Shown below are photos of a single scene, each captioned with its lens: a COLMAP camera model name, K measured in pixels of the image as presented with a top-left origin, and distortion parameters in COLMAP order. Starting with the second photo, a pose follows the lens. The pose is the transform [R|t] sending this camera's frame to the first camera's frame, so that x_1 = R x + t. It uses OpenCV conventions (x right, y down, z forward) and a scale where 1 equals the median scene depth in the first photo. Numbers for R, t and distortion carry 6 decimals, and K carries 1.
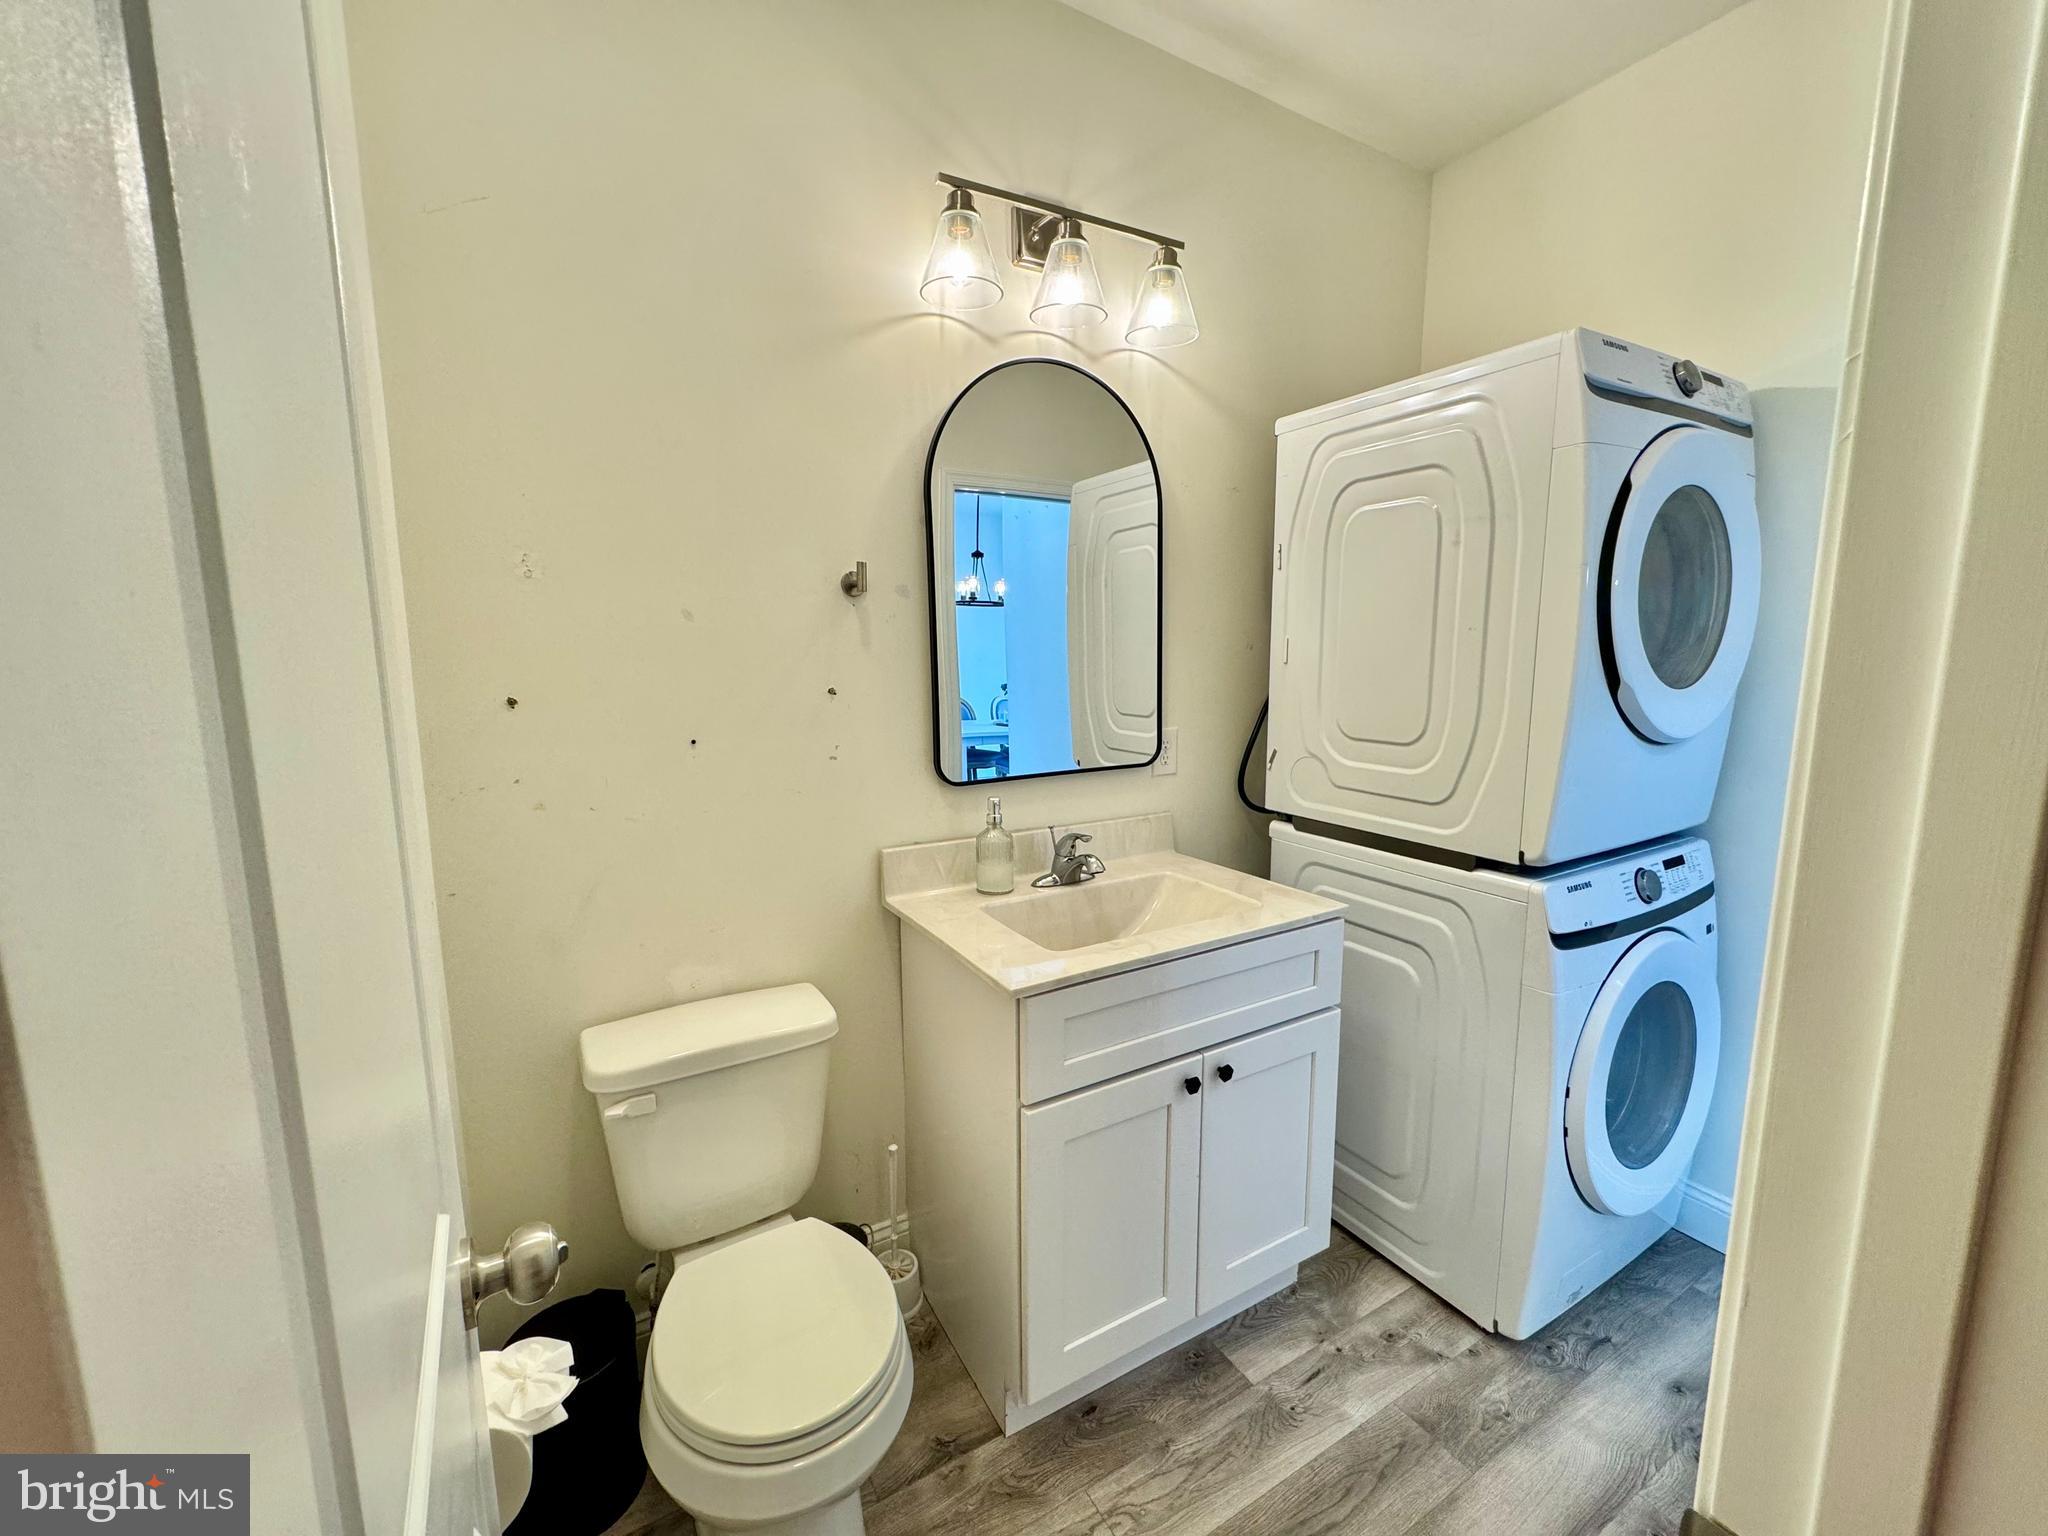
lens RADIAL K [[817.8, 0, 1021.8], [0, 817.8, 760.5], [0, 0, 1]] dist [-0.000905, 0.000227]
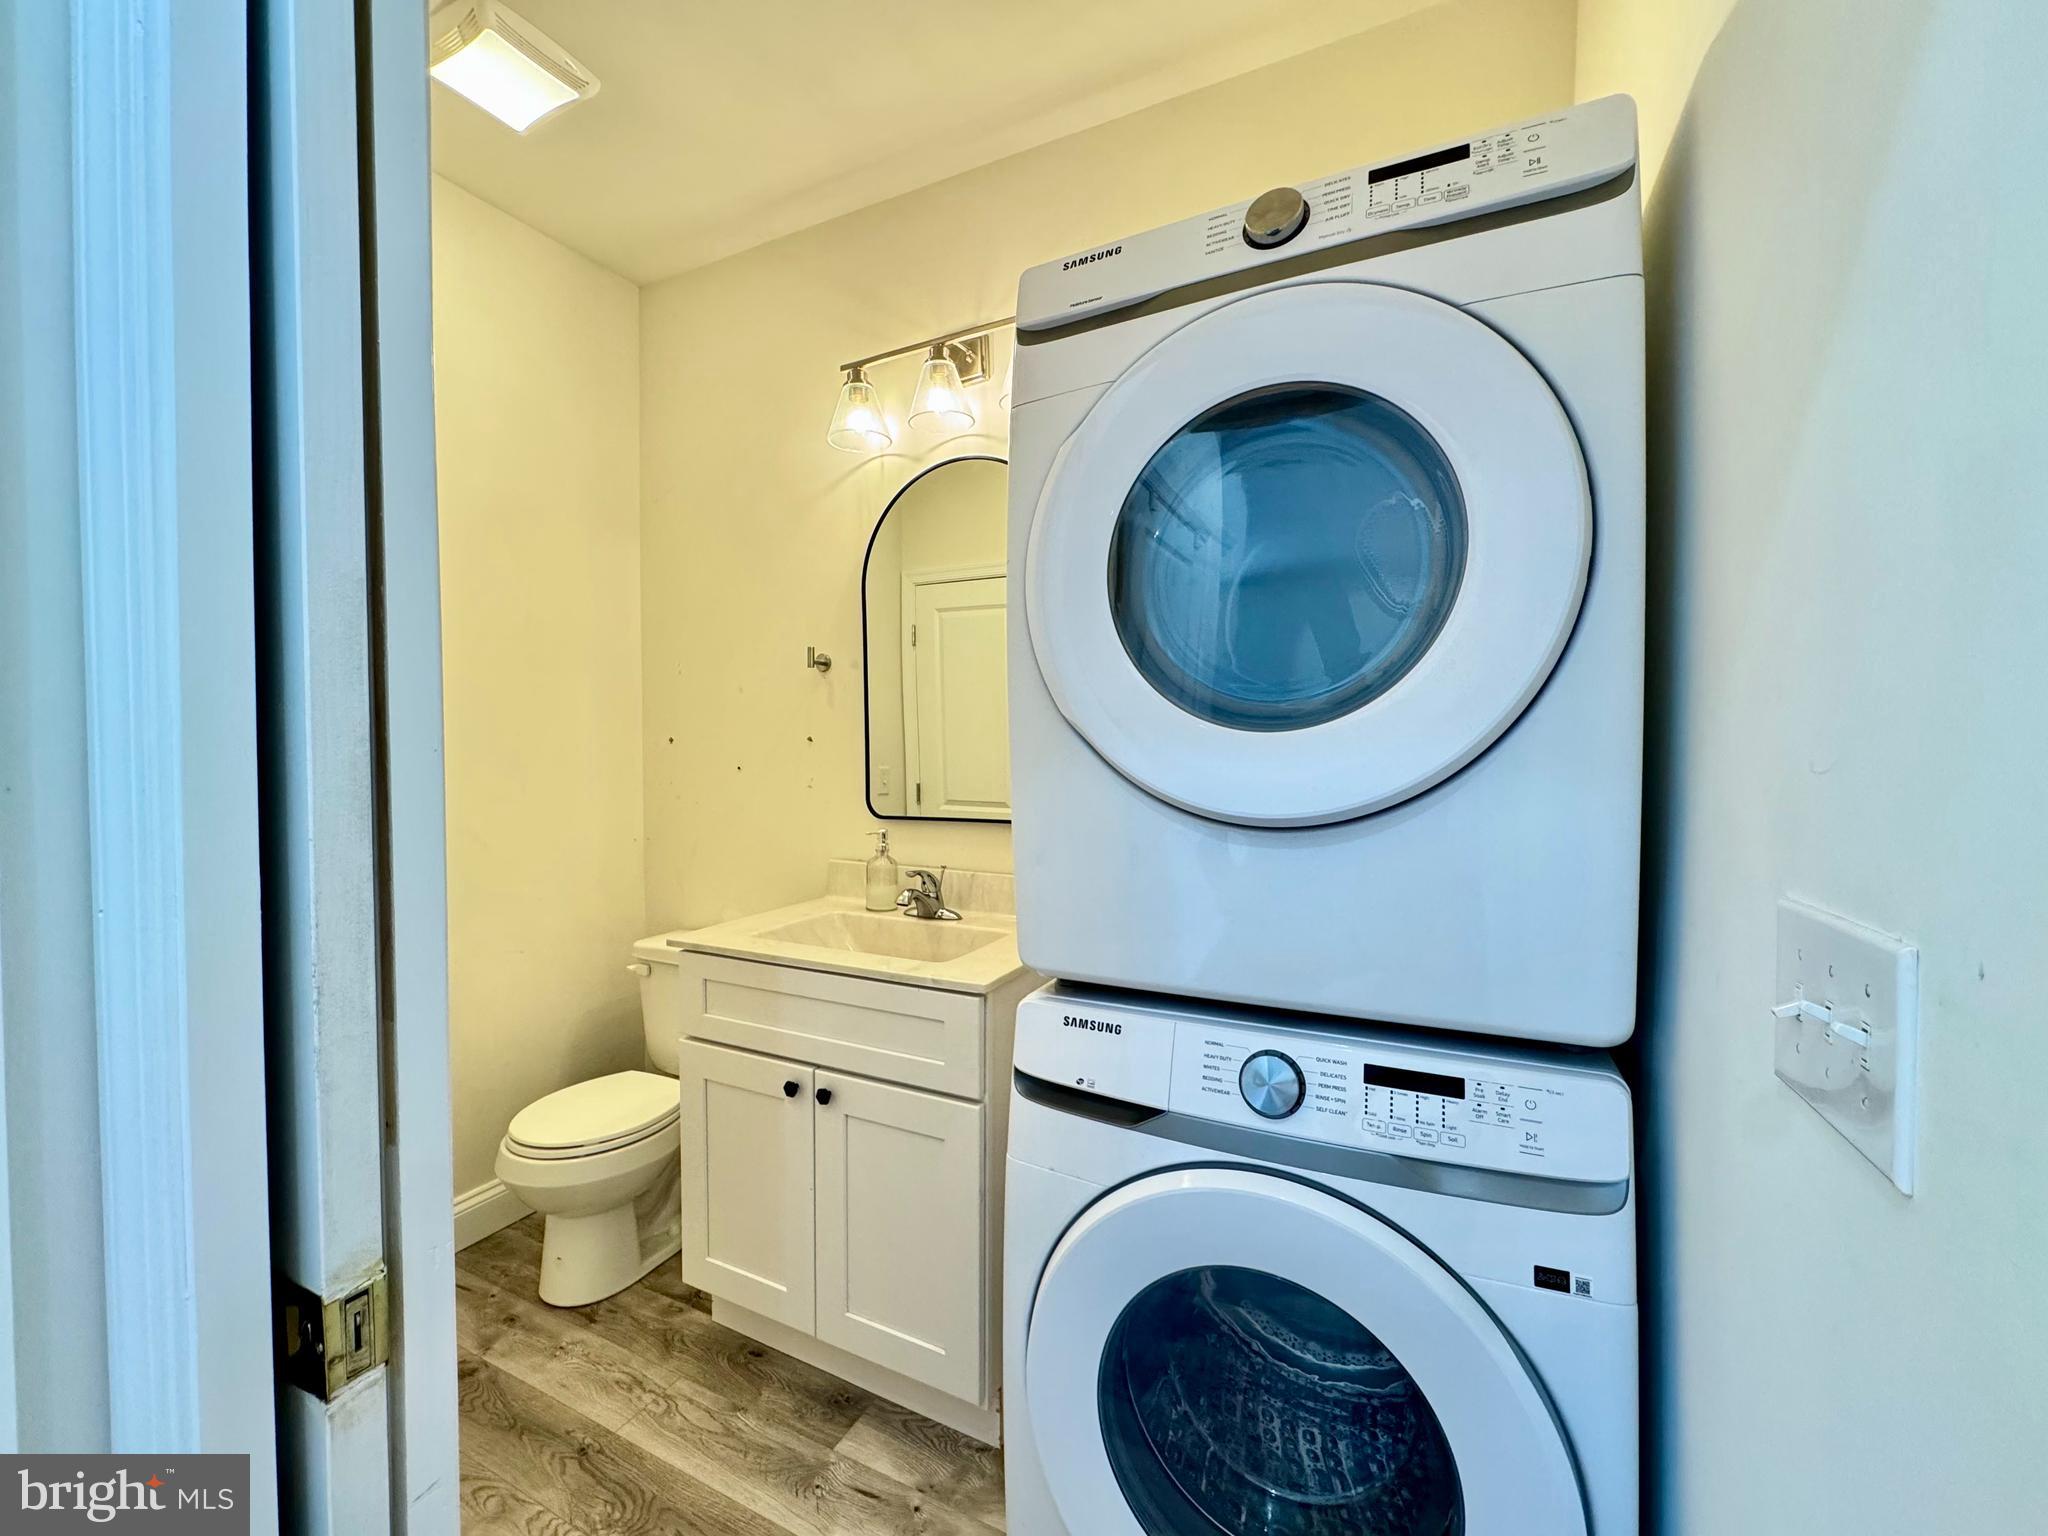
lens RADIAL K [[817.8, 0, 1020.0], [0, 817.8, 763.8], [0, 0, 1]] dist [-0.000905, 0.000227]
pose [[0.552827, 0.025632, -0.832902, 1.192523], [-0.118392, 0.991803, -0.048060, -0.018654], [0.824843, 0.125178, 0.551330, 0.550703]]
